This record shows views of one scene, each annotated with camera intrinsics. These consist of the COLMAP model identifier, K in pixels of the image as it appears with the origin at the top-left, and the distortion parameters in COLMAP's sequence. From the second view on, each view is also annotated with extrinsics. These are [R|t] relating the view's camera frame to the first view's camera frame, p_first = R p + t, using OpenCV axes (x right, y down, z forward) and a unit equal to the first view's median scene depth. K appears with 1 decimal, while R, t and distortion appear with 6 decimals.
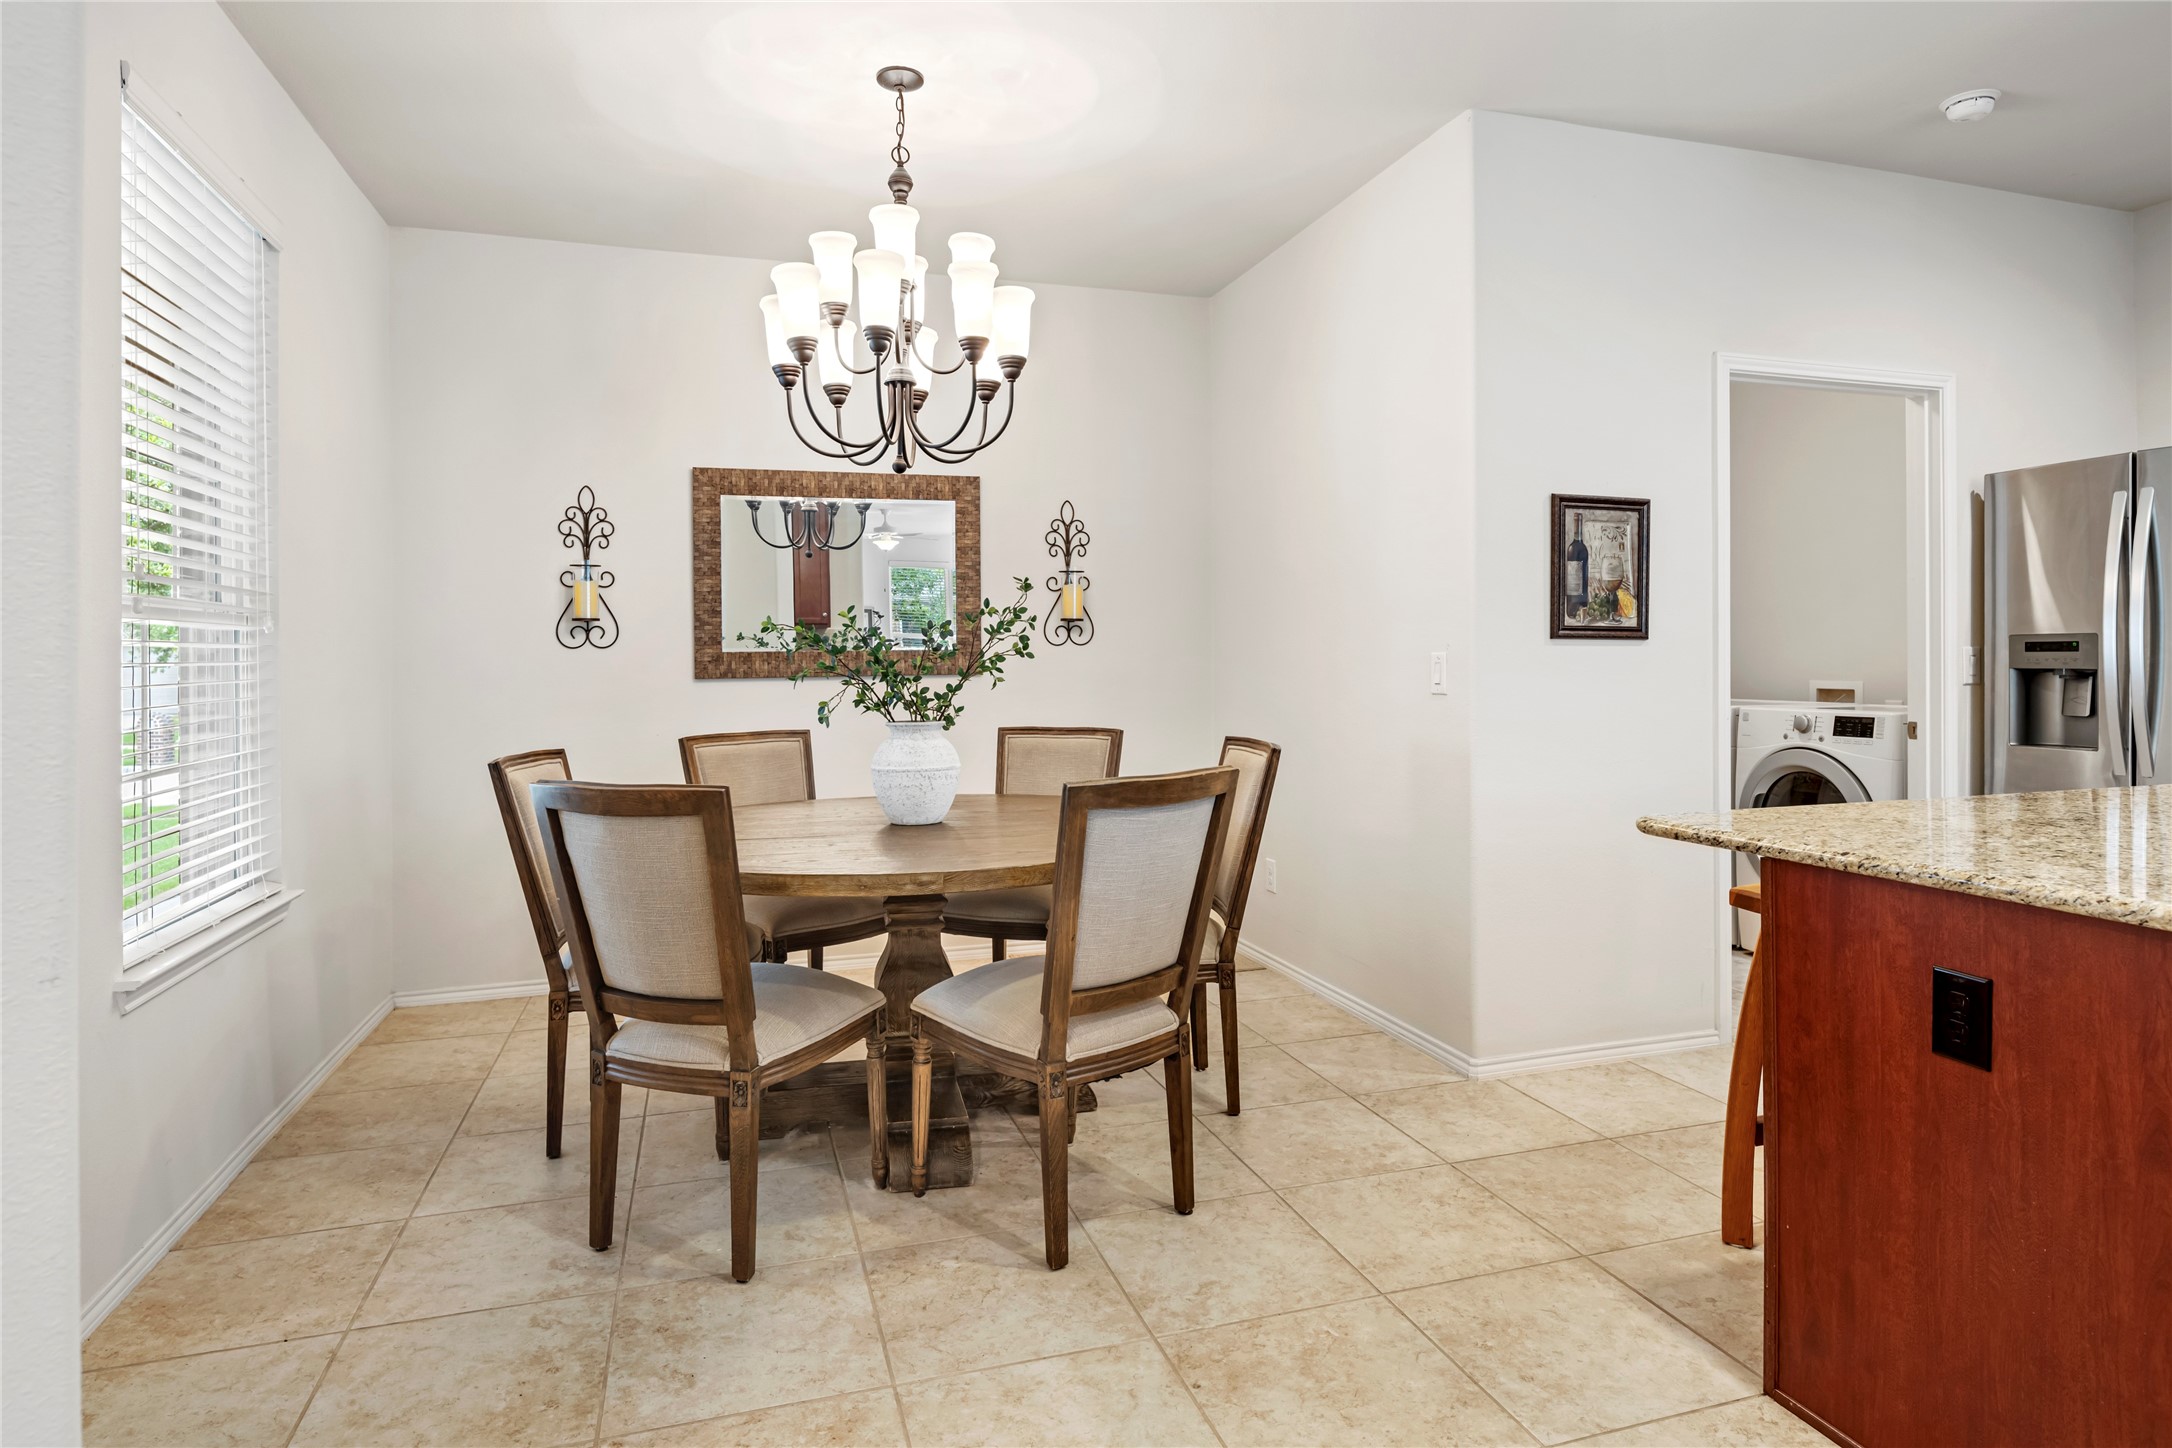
lens RADIAL K [[1187.6, 0, 1069.4], [0, 1187.6, 655.8], [0, 0, 1]] dist [-0.003820, -0.004121]
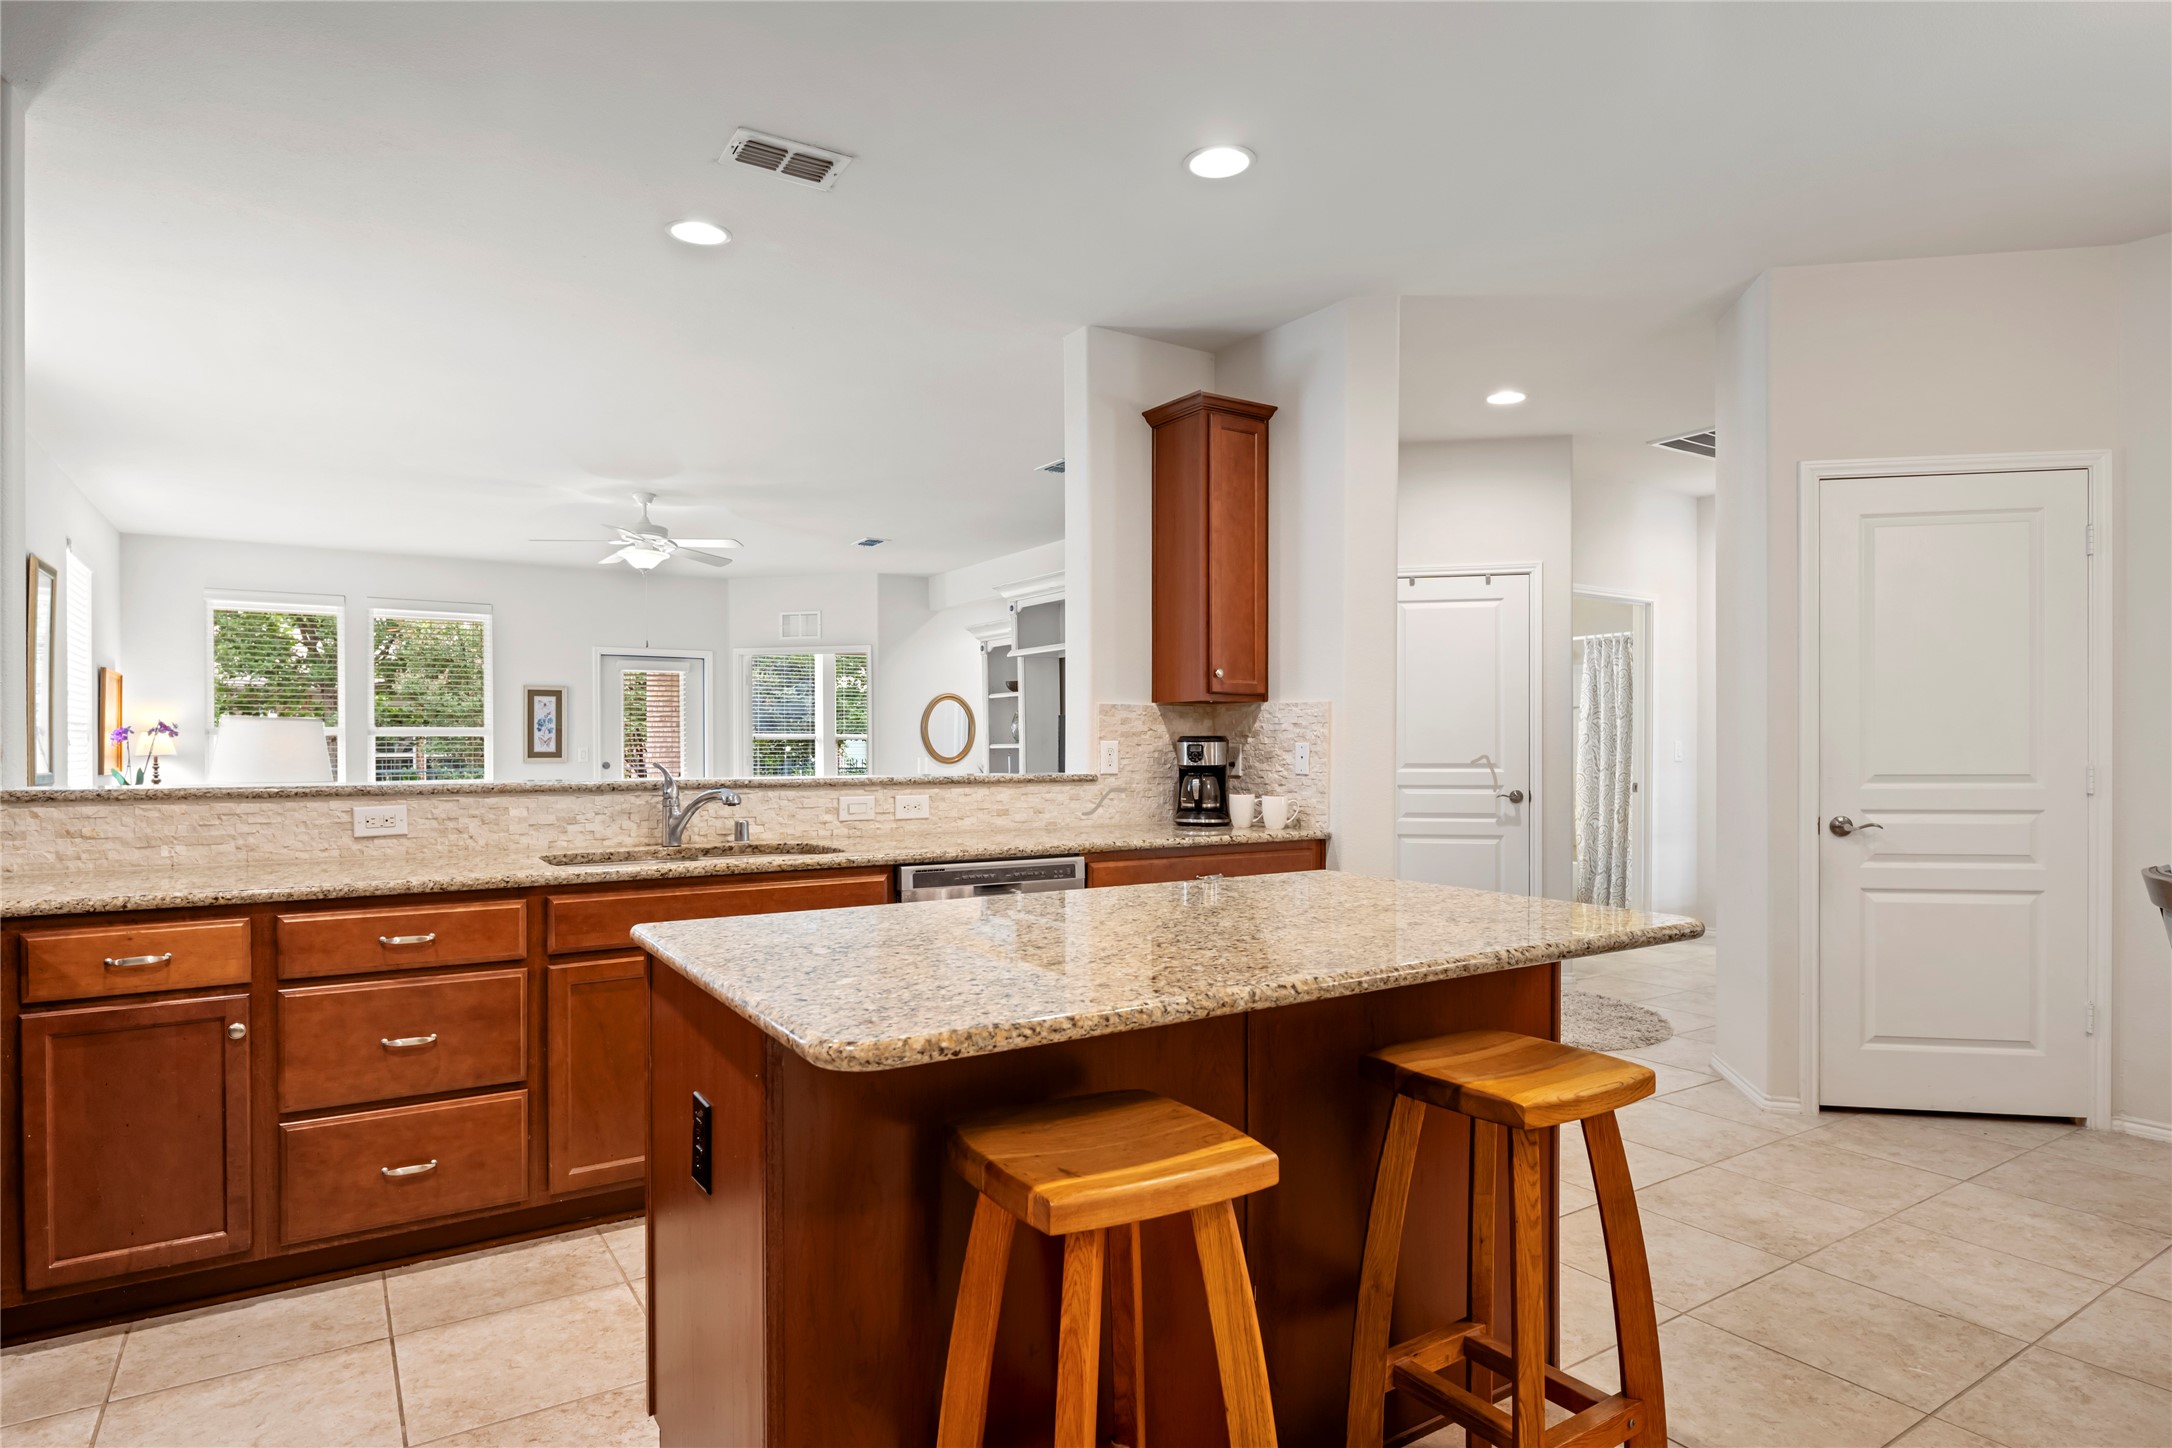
lens RADIAL K [[1187.6, 0, 1102.1], [0, 1187.6, 768.8], [0, 0, 1]] dist [-0.003820, -0.004121]
pose [[-0.956962, 0.014157, -0.289869, 0.778535], [0.009186, 0.999787, 0.018503, -0.000946], [0.290069, 0.015044, -0.956887, 1.138950]]
